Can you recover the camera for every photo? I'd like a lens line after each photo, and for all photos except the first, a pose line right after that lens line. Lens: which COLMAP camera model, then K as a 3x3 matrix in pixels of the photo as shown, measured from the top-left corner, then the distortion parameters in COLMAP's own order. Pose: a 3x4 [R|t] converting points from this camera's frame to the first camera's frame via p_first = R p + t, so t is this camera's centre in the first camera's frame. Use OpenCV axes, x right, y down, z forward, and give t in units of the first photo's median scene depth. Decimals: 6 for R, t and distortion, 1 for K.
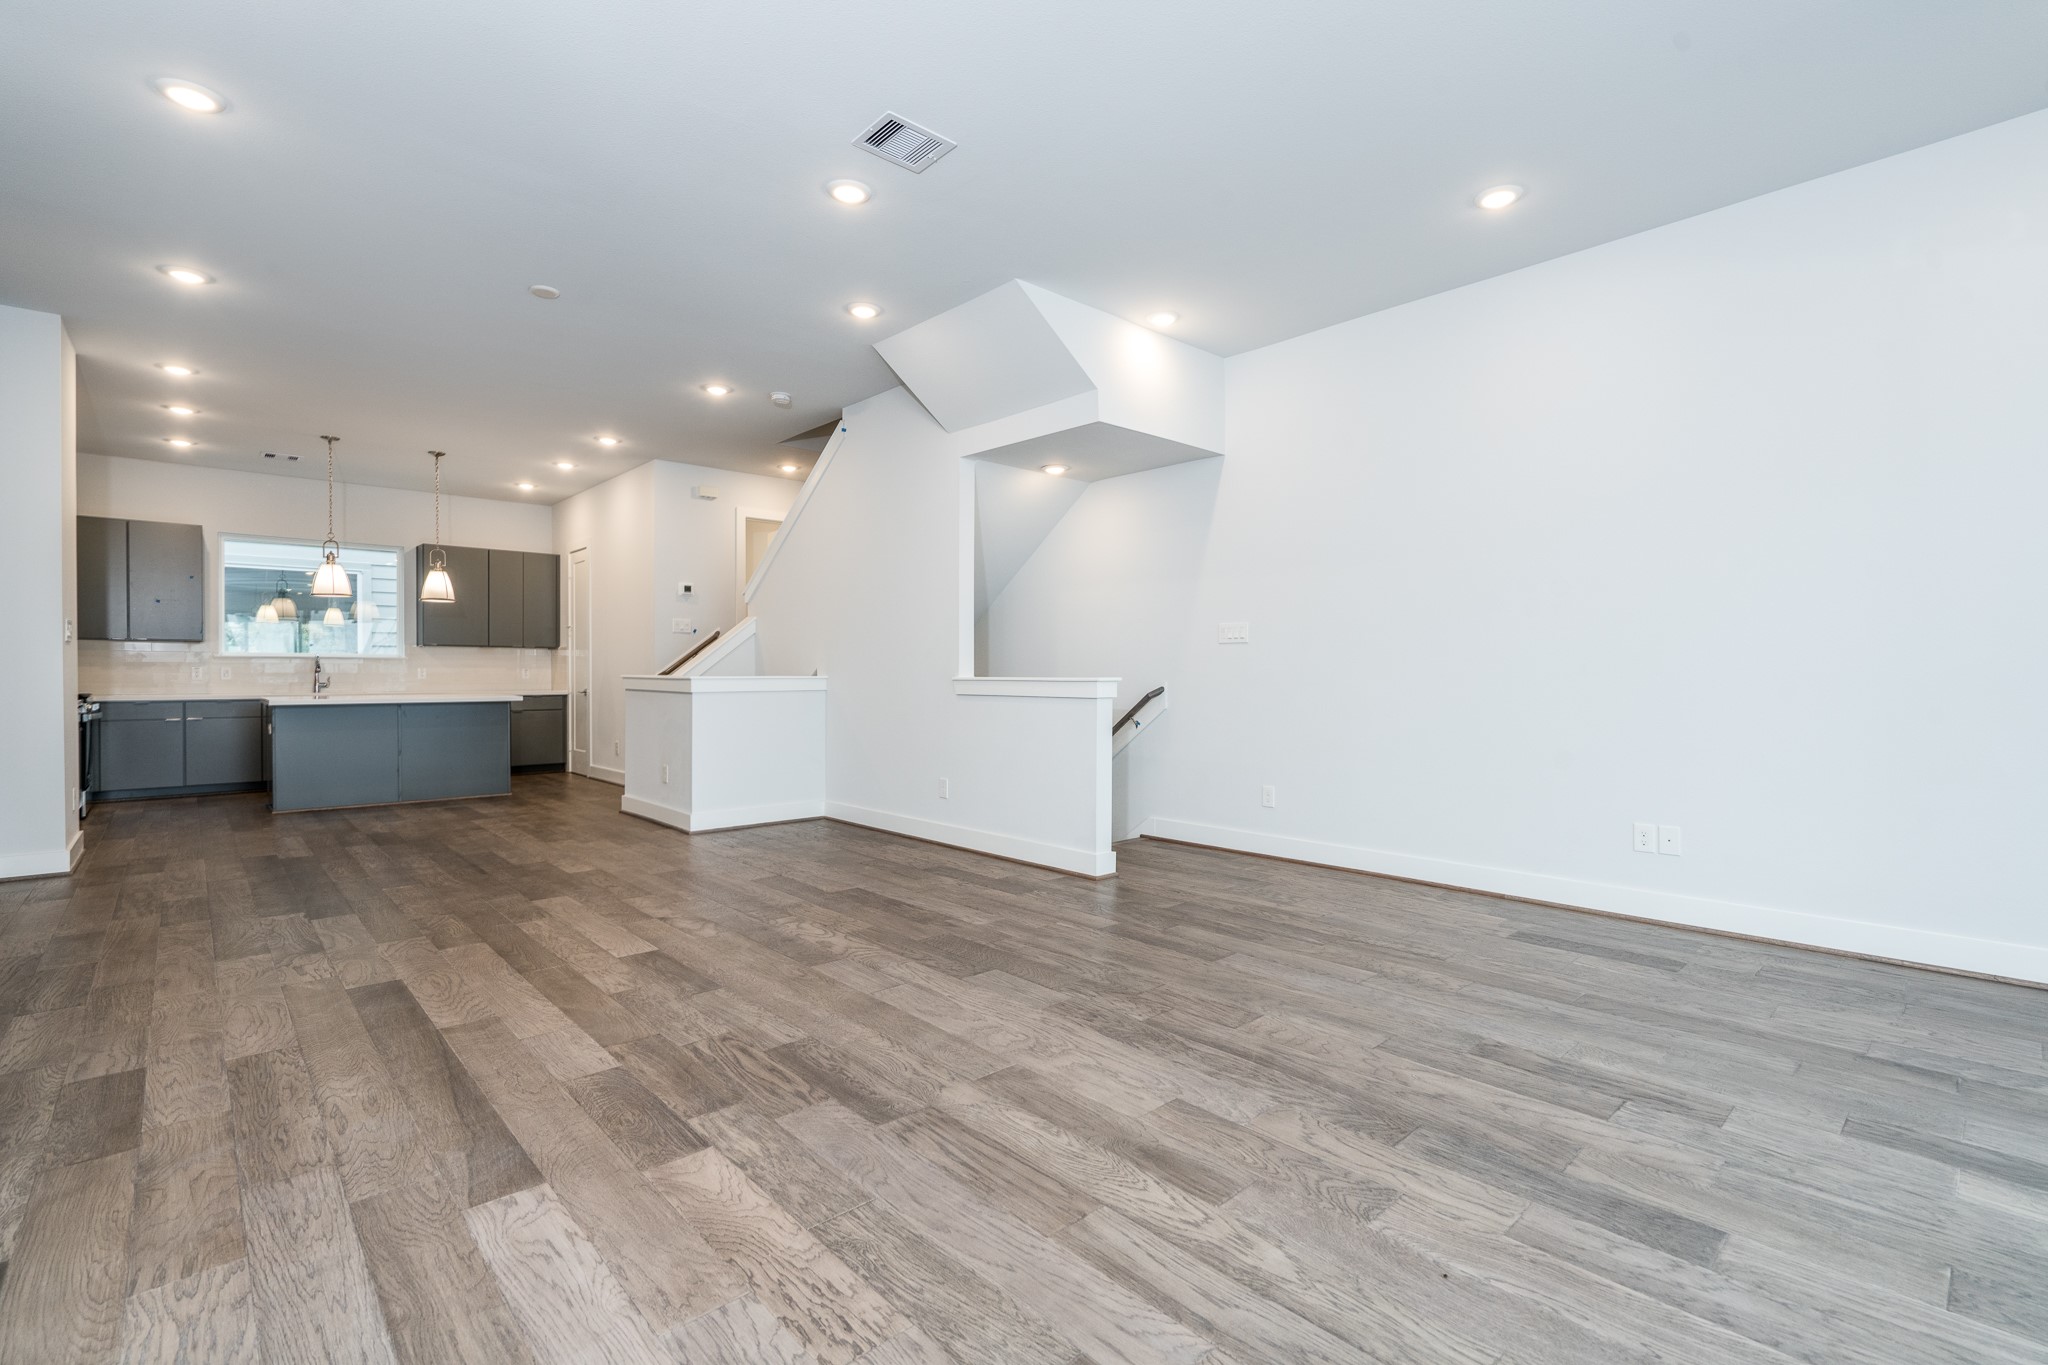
lens RADIAL K [[933.4, 0, 1026.5], [0, 933.4, 674.7], [0, 0, 1]] dist [-0.003129, 0.000454]
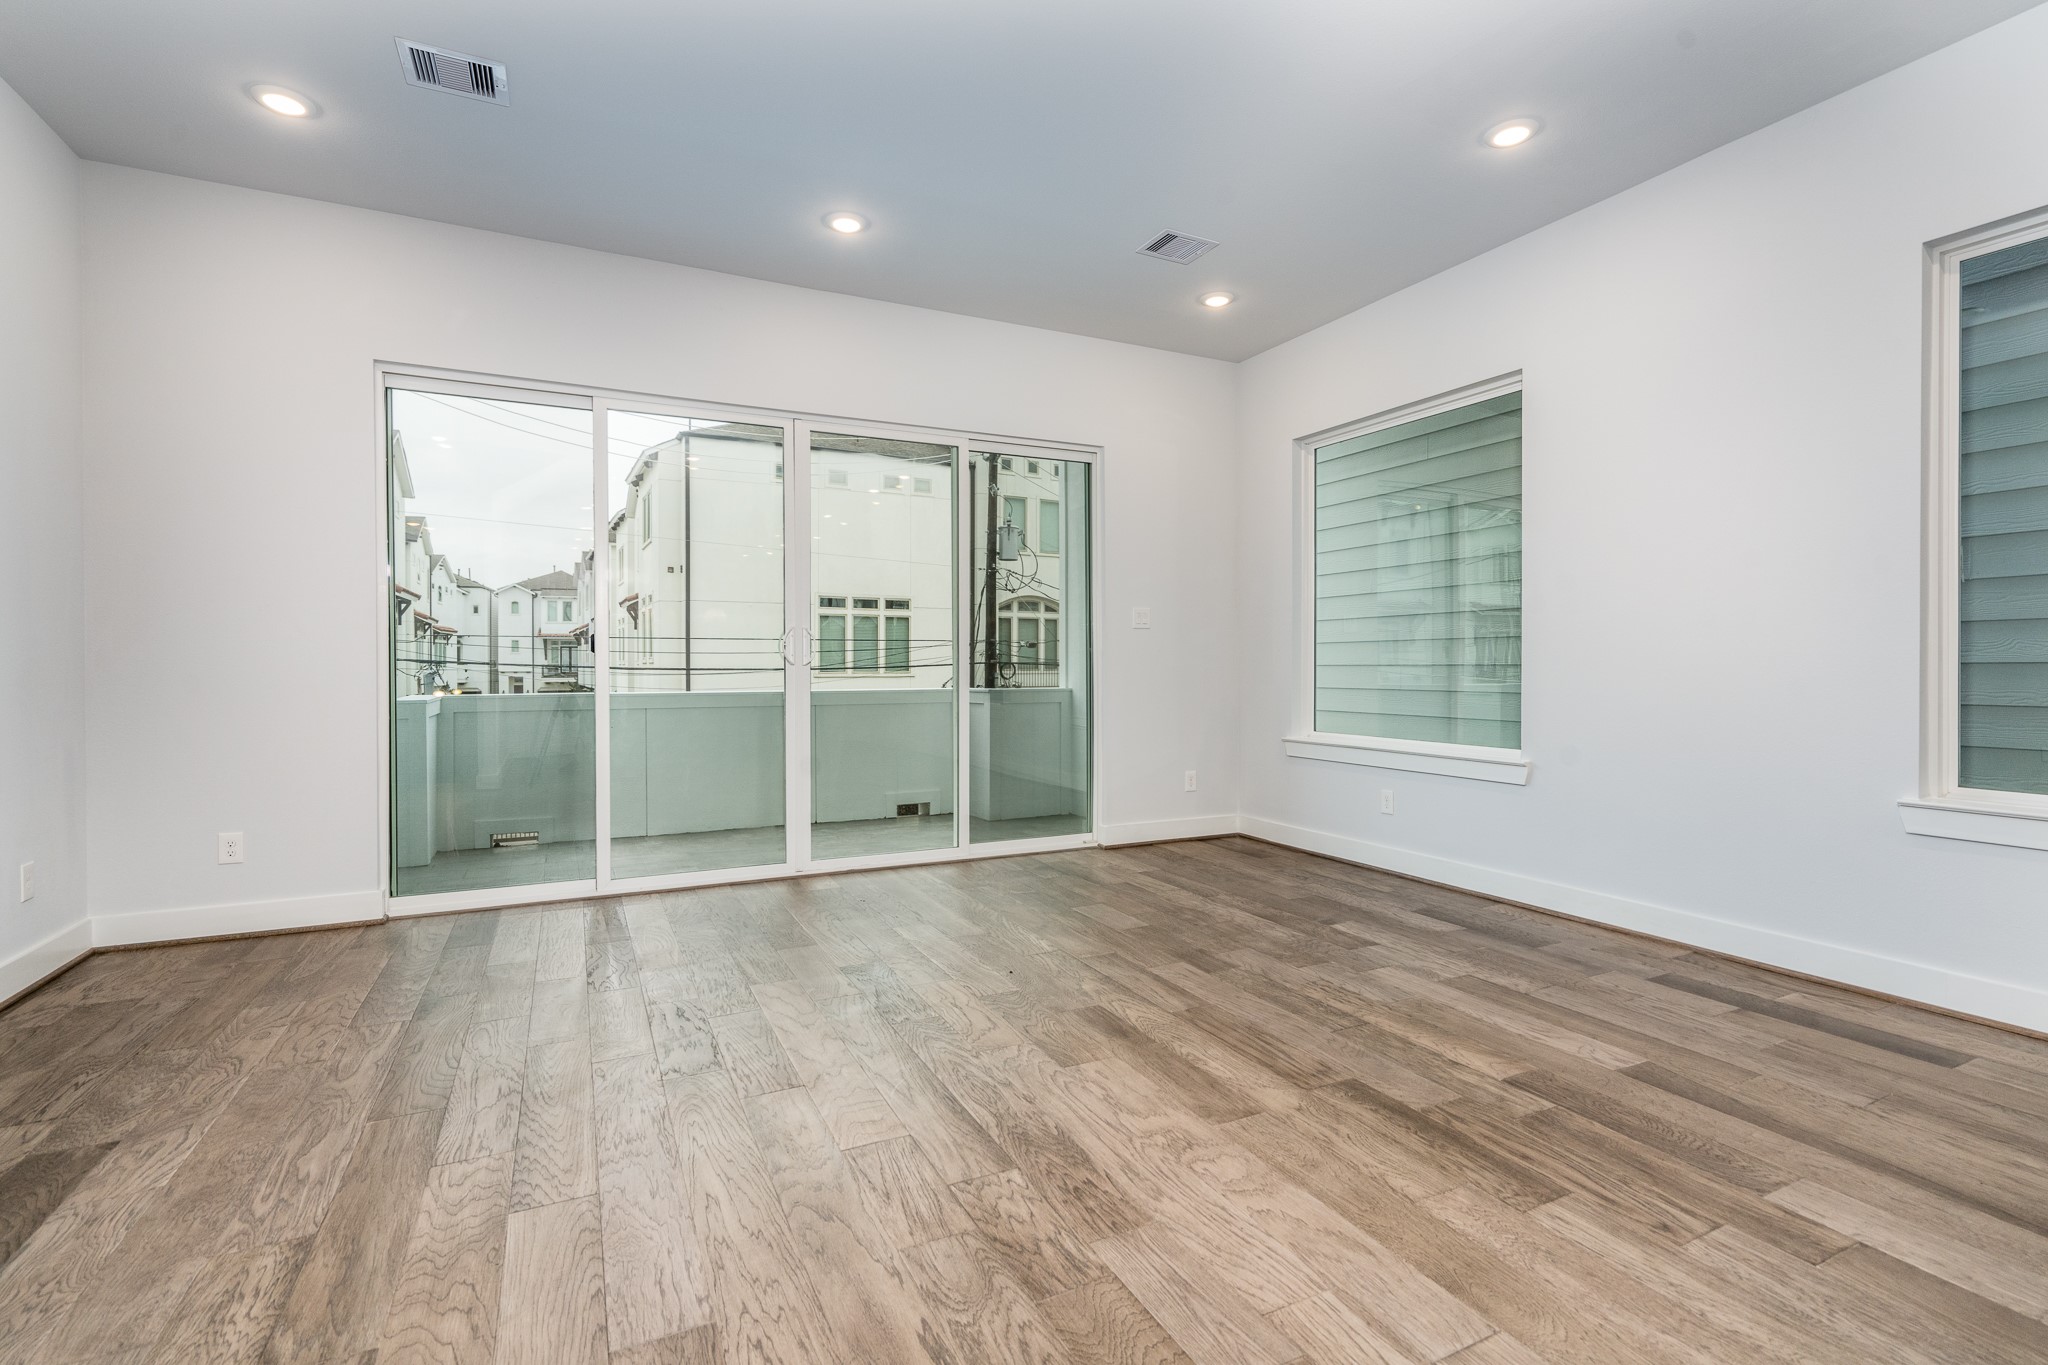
lens RADIAL K [[926.2, 0, 1041.6], [0, 926.2, 673.6], [0, 0, 1]] dist [-0.002894, 0.000035]
pose [[-0.963590, 0.002182, 0.267375, -0.084832], [0.004154, 0.999968, 0.006811, 0.003832], [-0.267352, 0.007674, -0.963568, 1.822332]]
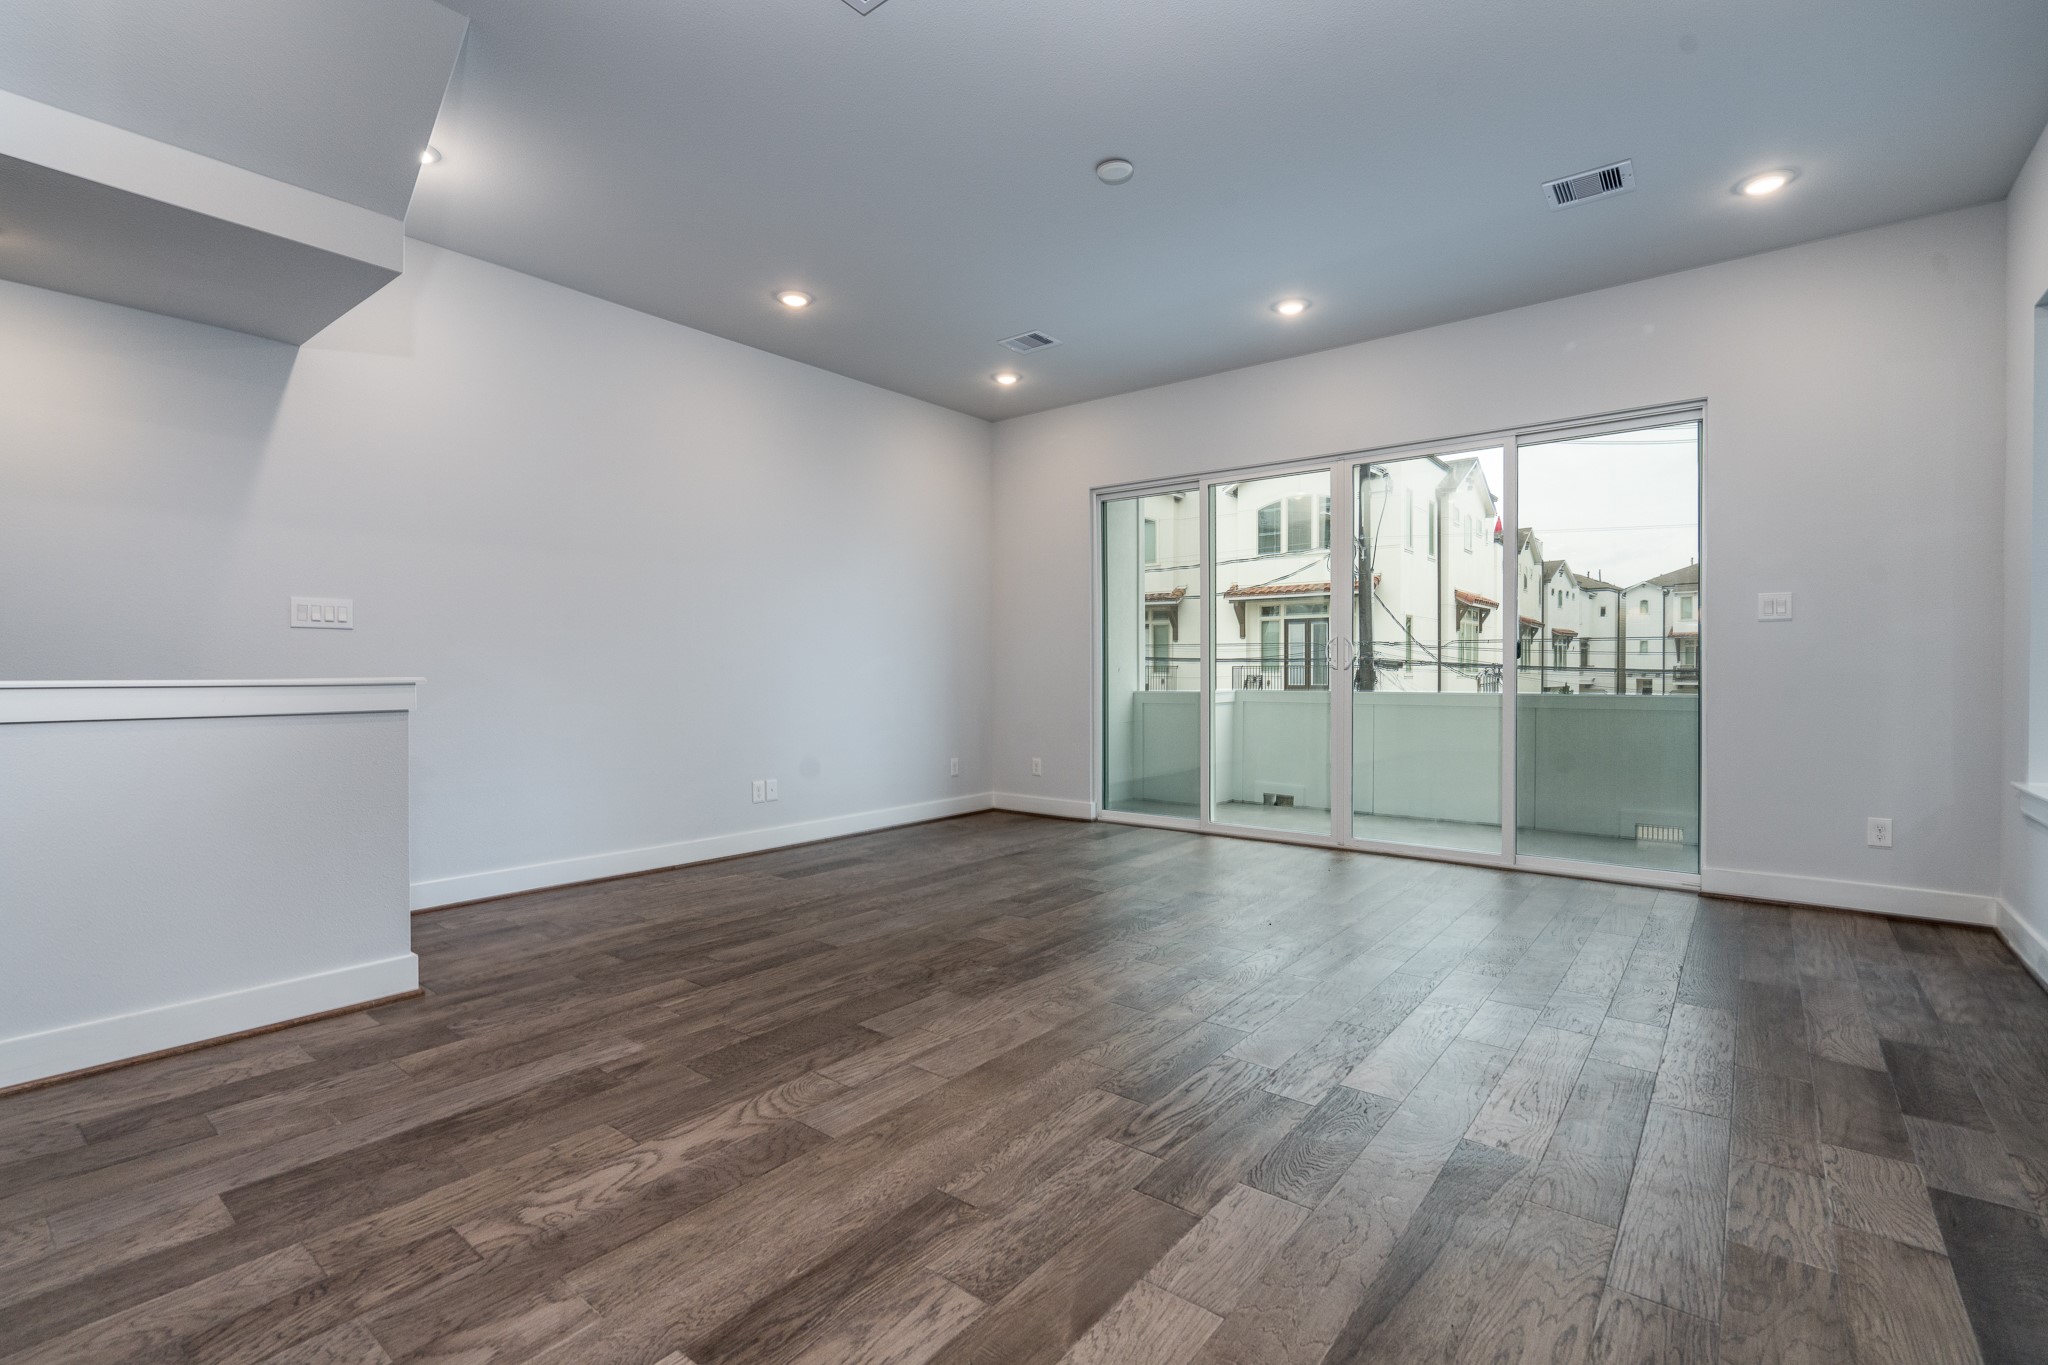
lens RADIAL K [[933.4, 0, 1026.5], [0, 933.4, 674.7], [0, 0, 1]] dist [-0.003129, 0.000454]
pose [[-0.167808, -0.002455, 0.985817, -1.144580], [0.001196, 0.999996, 0.002694, 0.000663], [-0.985819, 0.001631, -0.167804, 1.285930]]
